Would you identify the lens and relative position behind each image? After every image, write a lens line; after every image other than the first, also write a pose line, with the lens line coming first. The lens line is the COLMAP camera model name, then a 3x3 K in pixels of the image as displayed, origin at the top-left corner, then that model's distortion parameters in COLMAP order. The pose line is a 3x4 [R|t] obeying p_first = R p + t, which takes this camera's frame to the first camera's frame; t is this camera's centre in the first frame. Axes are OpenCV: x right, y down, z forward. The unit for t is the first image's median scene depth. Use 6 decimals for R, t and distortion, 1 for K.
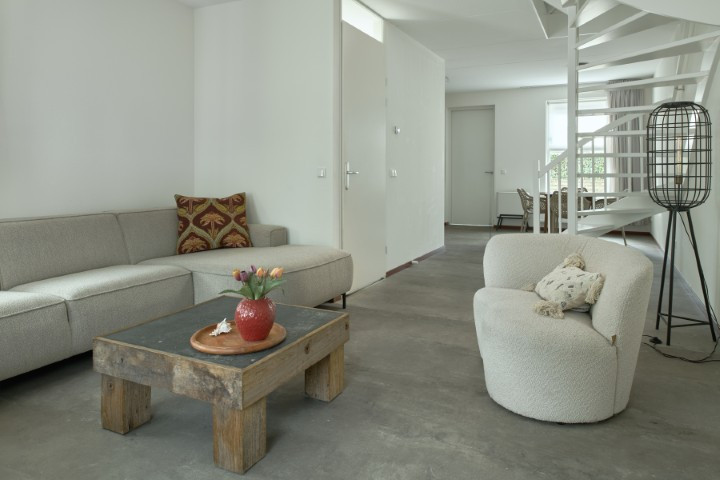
lens RADIAL K [[490.5, 0, 361.8], [0, 490.5, 181.3], [0, 0, 1]] dist [0.001214, -0.002239]
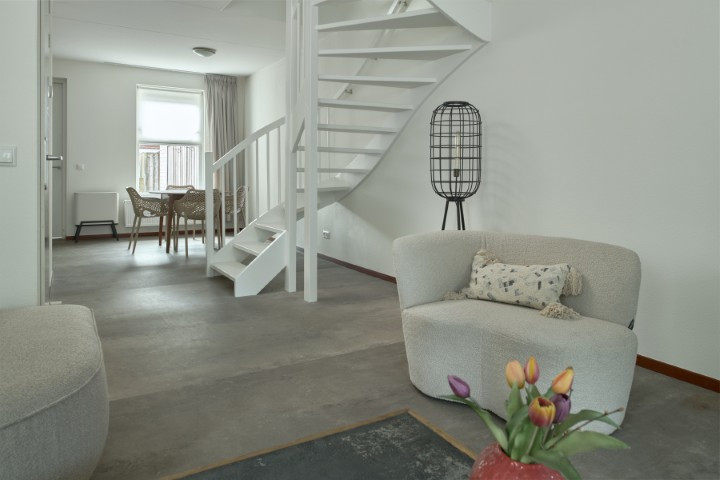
lens RADIAL K [[490.5, 0, 361.8], [0, 490.5, 181.3], [0, 0, 1]] dist [0.001214, -0.002239]
pose [[0.529481, -0.006009, 0.848300, -0.248881], [0.006019, 0.999976, 0.003327, 0.006563], [-0.848300, 0.003345, 0.529505, 0.387220]]
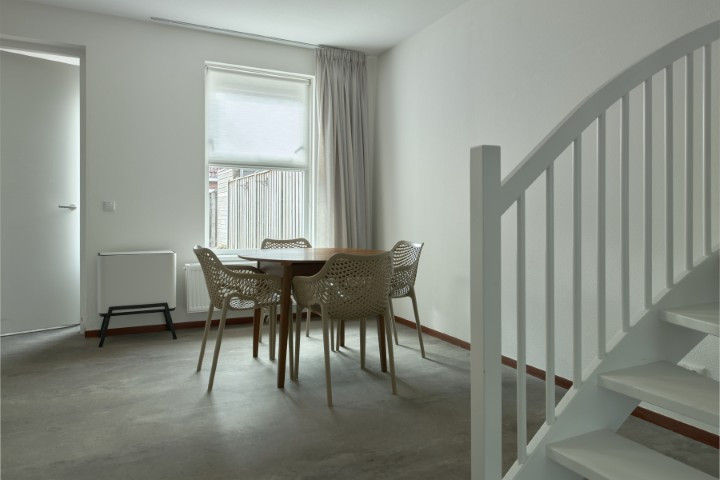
lens RADIAL K [[488.7, 0, 359.6], [0, 488.7, 217.7], [0, 0, 1]] dist [0.005875, 0.001339]
pose [[0.598861, -0.000484, 0.800853, 0.135693], [0.010902, 0.999912, -0.007547, -0.006572], [-0.800779, 0.013250, 0.598814, 1.039367]]
